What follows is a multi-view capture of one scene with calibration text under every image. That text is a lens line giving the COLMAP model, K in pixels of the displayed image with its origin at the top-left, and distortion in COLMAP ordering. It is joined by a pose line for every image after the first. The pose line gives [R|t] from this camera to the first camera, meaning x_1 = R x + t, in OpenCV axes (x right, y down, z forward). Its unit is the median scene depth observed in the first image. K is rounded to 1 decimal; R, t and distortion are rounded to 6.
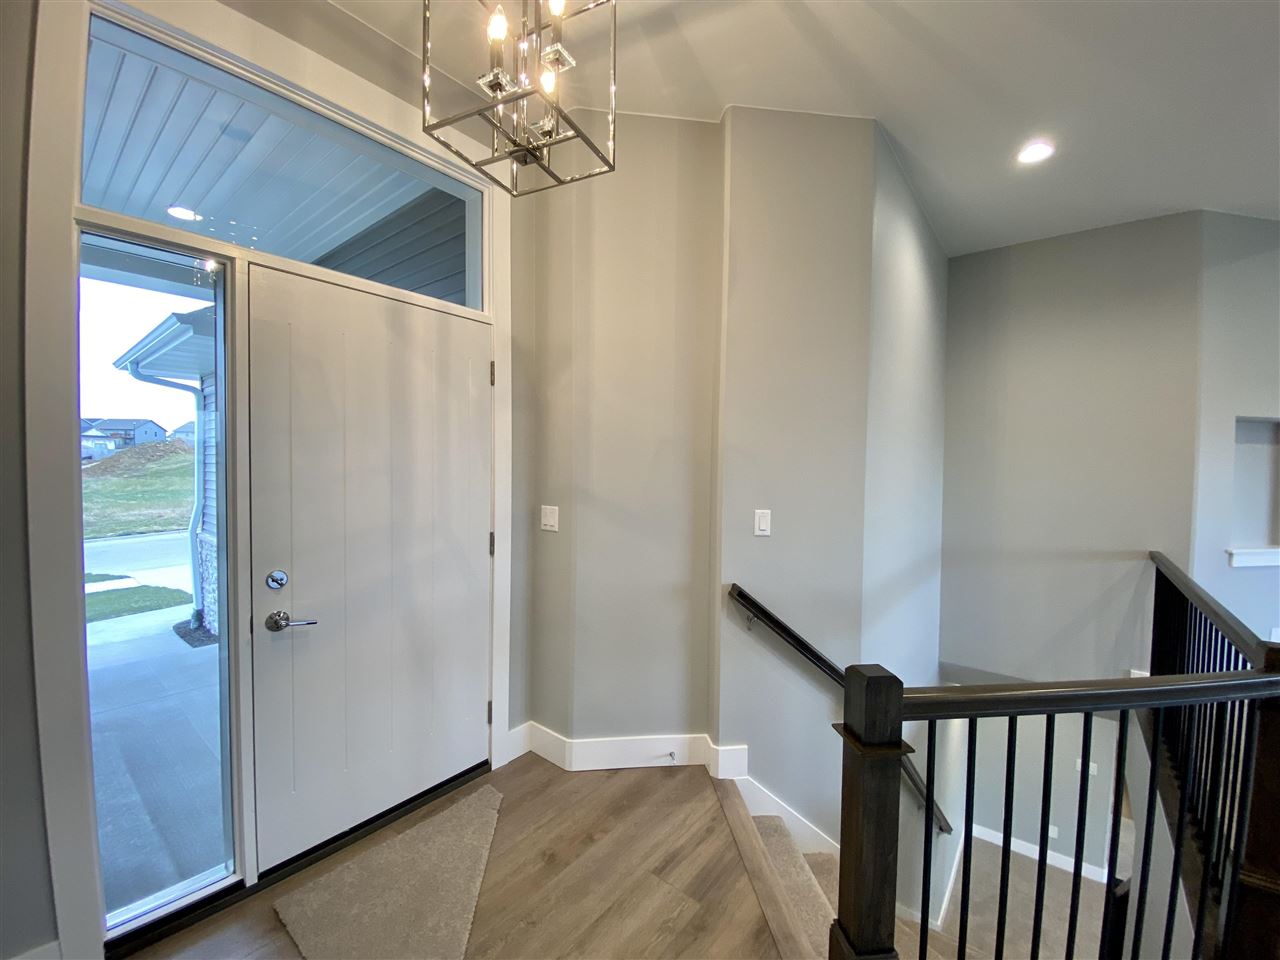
lens RADIAL K [[519.7, 0, 632.1], [0, 519.7, 478.7], [0, 0, 1]] dist [0.017144, -0.017709]
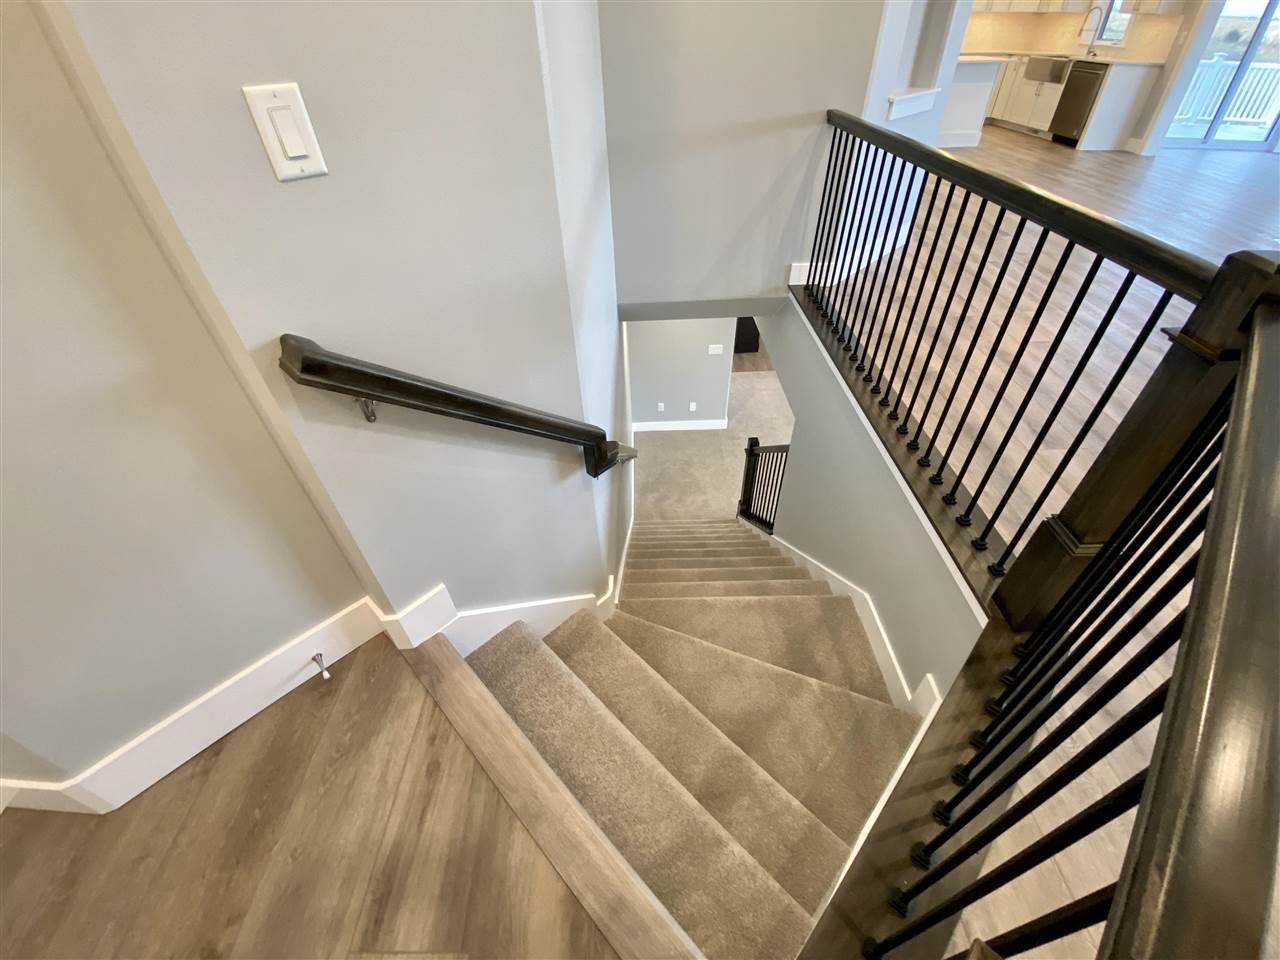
lens RADIAL K [[519.7, 0, 632.1], [0, 519.7, 475.9], [0, 0, 1]] dist [0.017144, -0.017709]
pose [[0.770418, -0.441909, 0.459535, 0.172707], [0.064835, 0.771365, 0.633082, 0.059008], [-0.634234, -0.457944, 0.622924, 0.565956]]
